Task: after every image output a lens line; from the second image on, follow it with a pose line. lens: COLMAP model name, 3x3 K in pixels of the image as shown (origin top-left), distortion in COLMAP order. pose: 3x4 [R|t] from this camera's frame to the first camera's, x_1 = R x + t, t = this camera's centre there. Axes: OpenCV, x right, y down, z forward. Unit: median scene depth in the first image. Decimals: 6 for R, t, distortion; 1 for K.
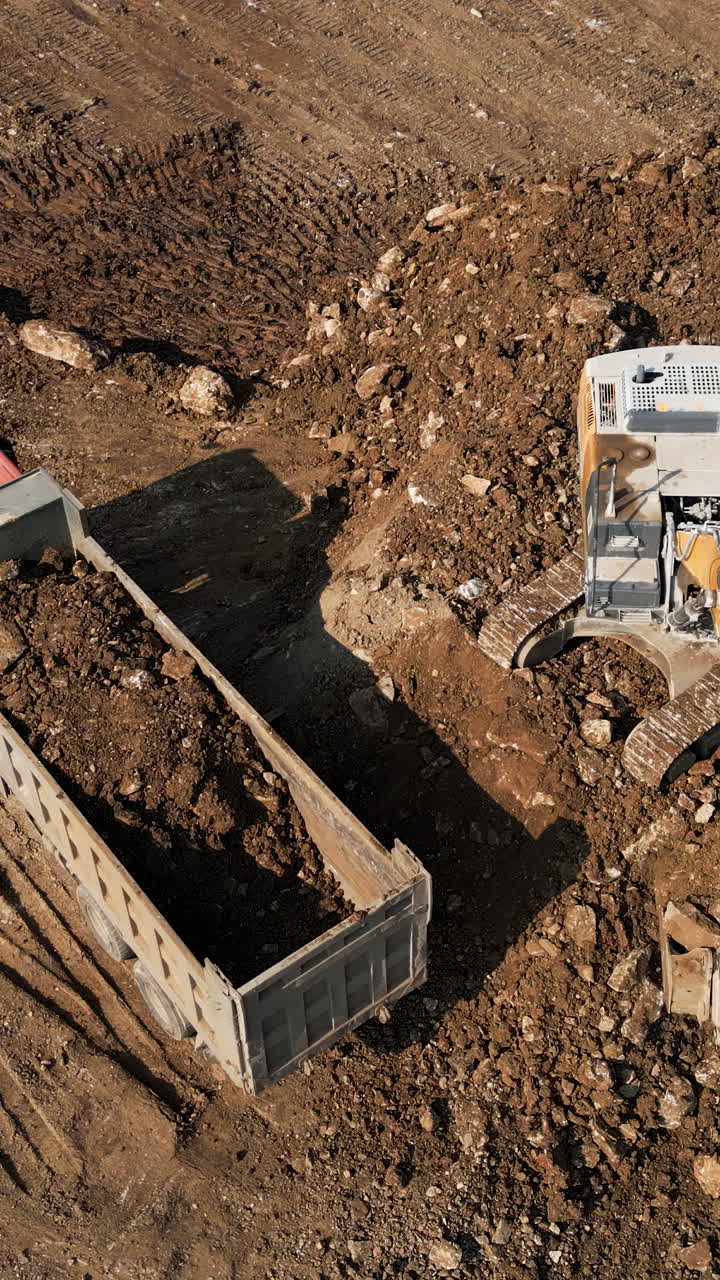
lens RADIAL K [[1790.8, 0, 360.0], [0, 1790.8, 640.0], [0, 0, 1]] dist [0.242970, -0.634053]
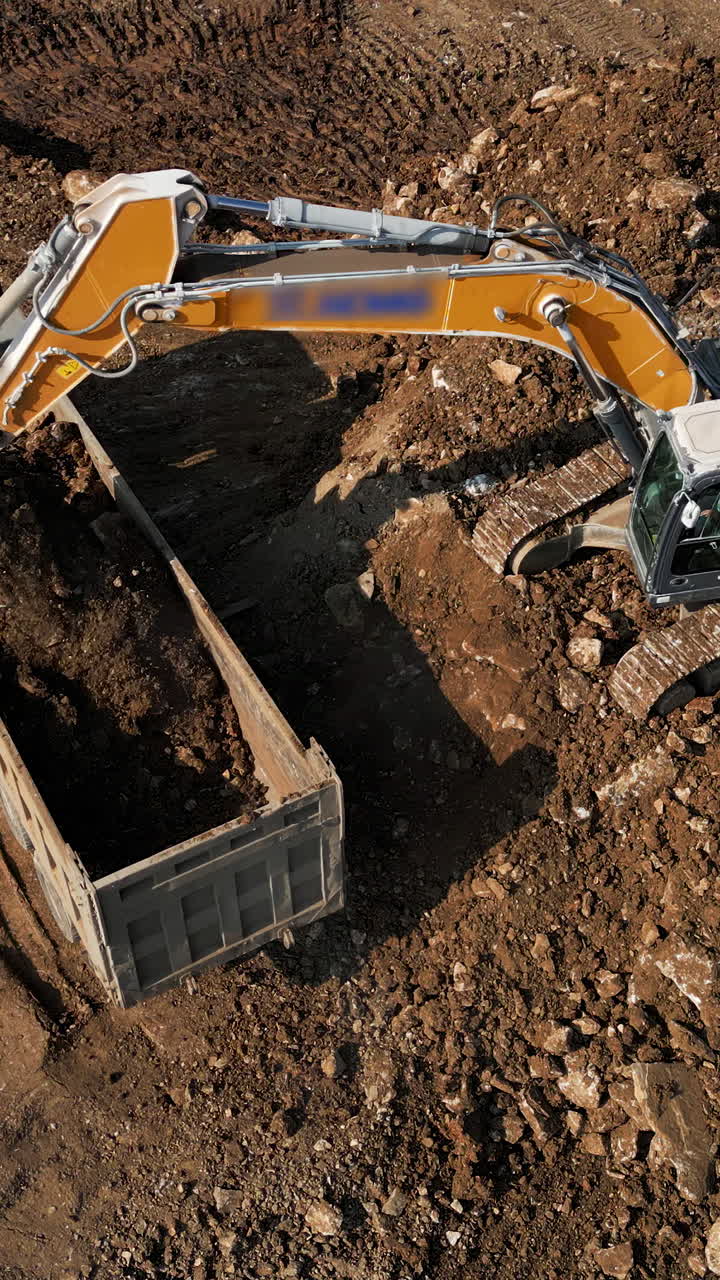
lens RADIAL K [[1790.8, 0, 360.0], [0, 1790.8, 640.0], [0, 0, 1]] dist [0.242970, -0.634053]
pose [[0.988909, 0.103467, -0.106548, 0.115537], [-0.102012, 0.994601, 0.019031, 0.039784], [0.107942, -0.007951, 0.994125, 0.126067]]
